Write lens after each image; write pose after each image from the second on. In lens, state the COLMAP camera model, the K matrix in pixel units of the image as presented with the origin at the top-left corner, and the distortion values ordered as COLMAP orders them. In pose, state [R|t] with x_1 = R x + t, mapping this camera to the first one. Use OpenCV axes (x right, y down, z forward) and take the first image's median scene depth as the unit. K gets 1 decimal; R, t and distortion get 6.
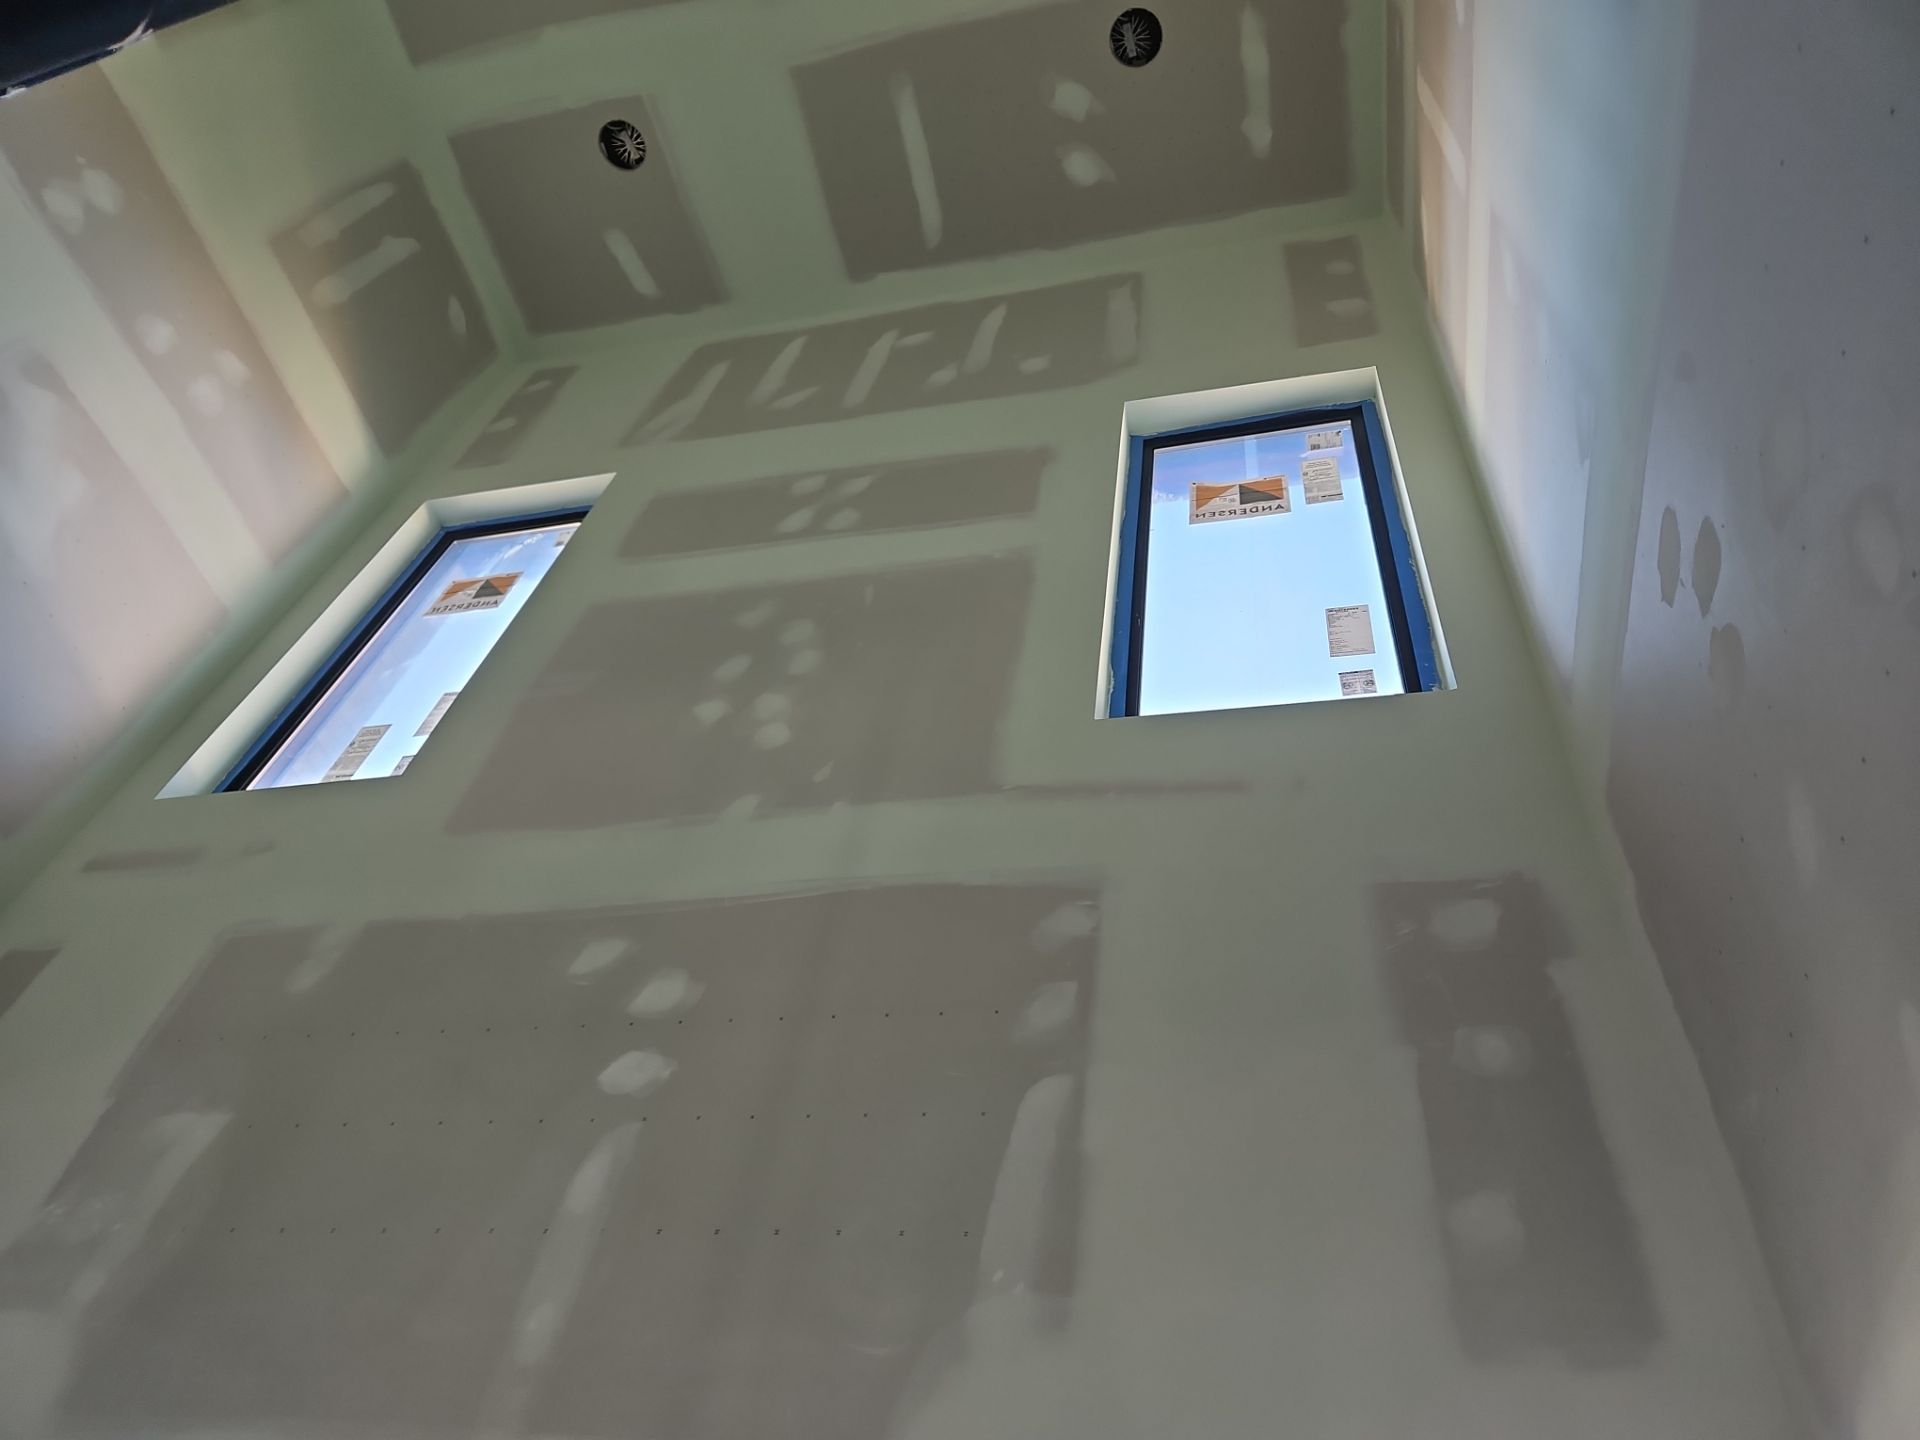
lens RADIAL K [[1277.5, 0, 956.2], [0, 1277.5, 718.2], [0, 0, 1]] dist [0.090900, -0.082037]
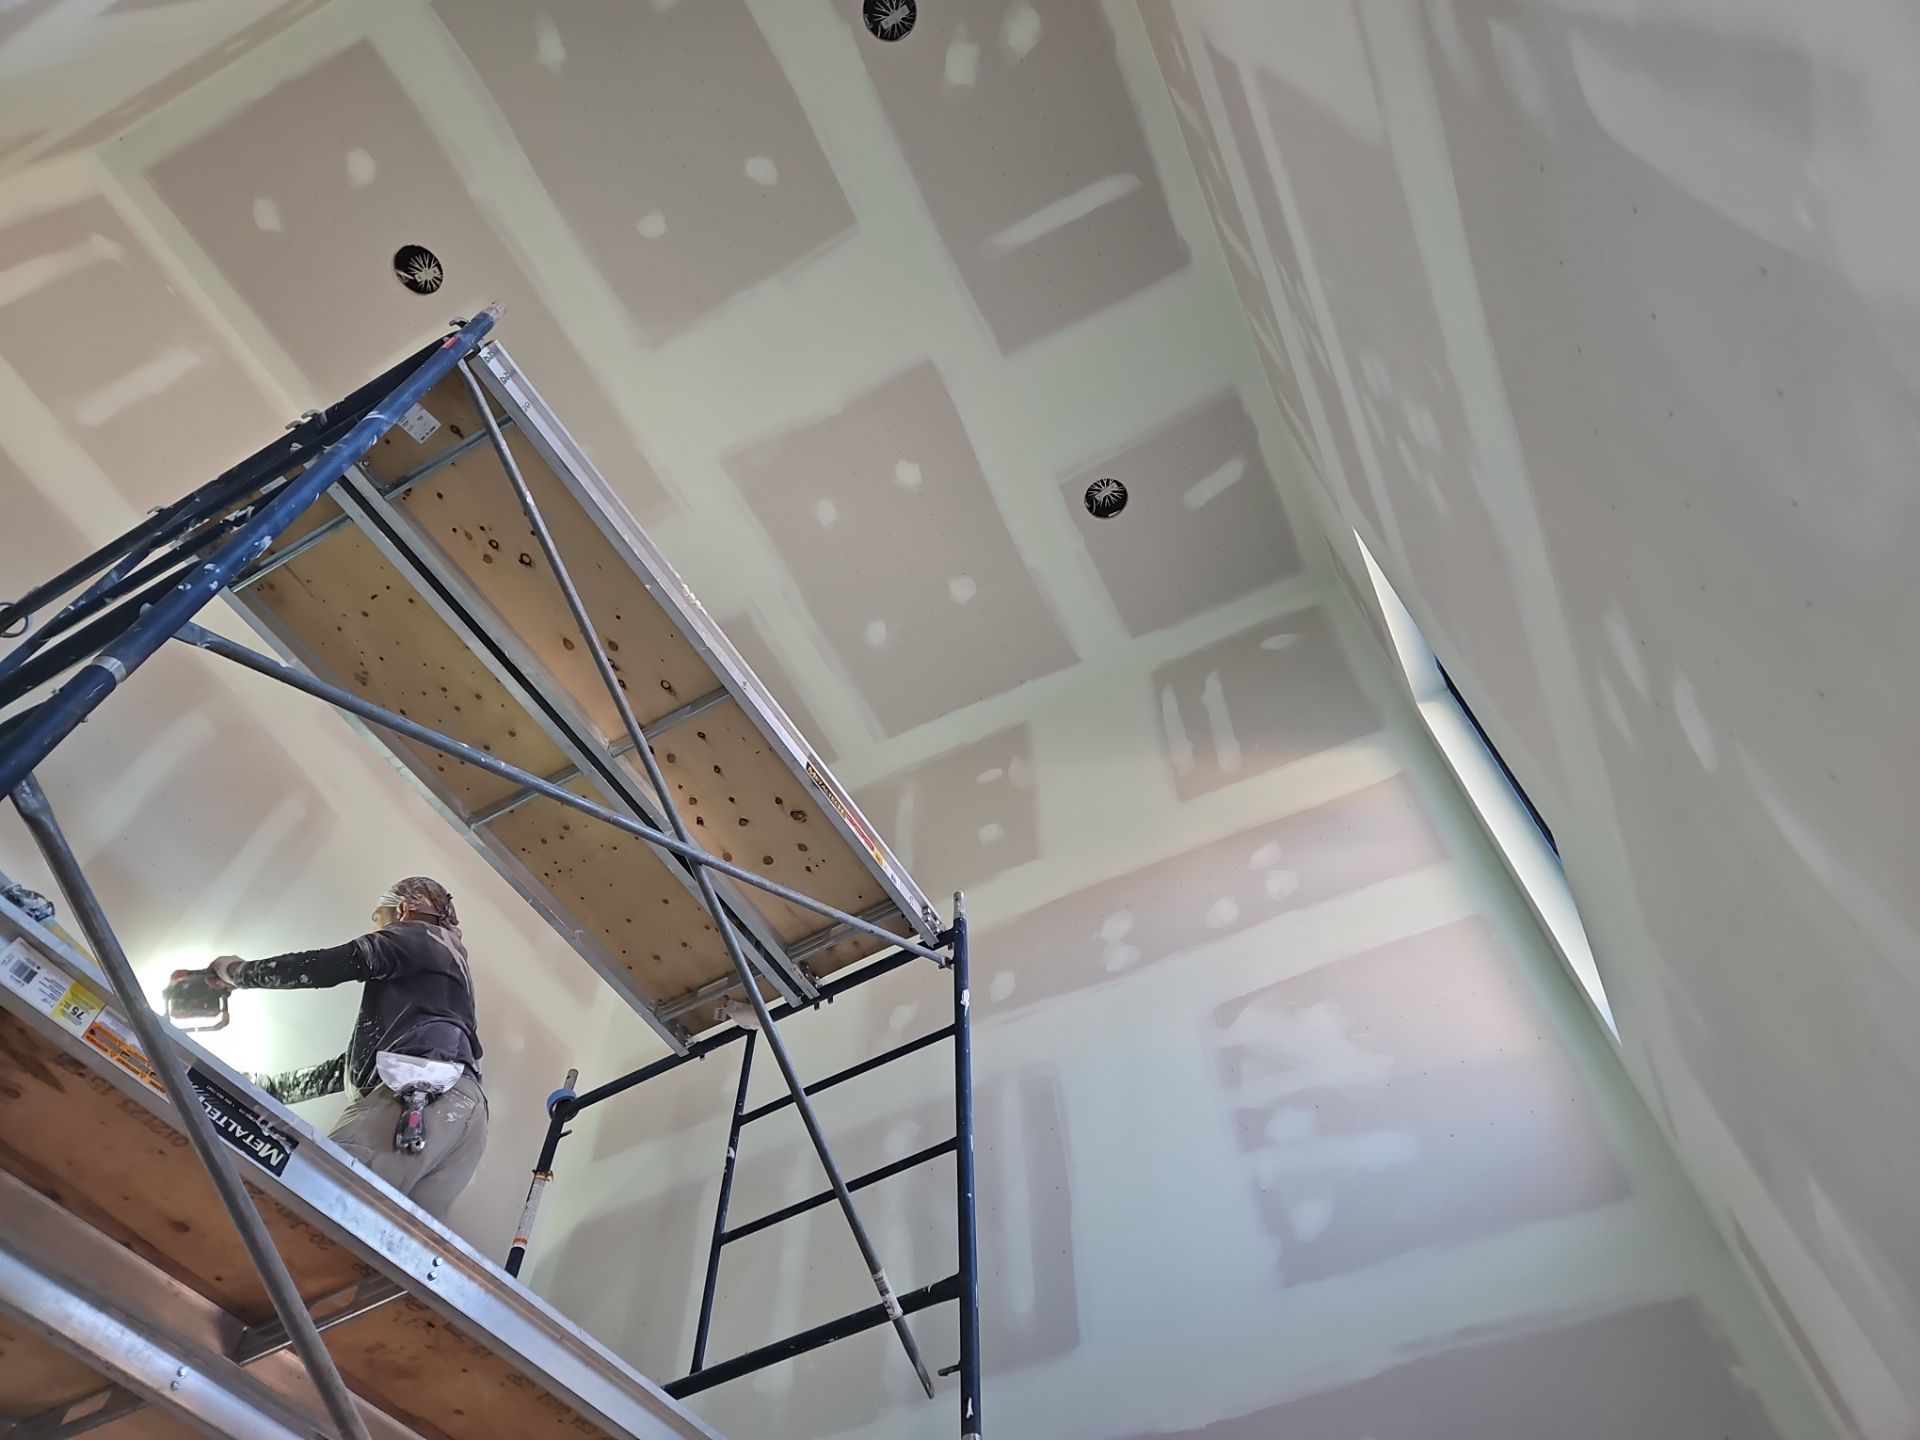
lens RADIAL K [[1277.5, 0, 956.2], [0, 1277.5, 718.2], [0, 0, 1]] dist [0.090900, -0.082037]
pose [[-0.222403, -0.882583, -0.414228, 0.061114], [0.738972, 0.124545, -0.662124, 0.225964], [0.635969, -0.453361, 0.624505, 0.173202]]
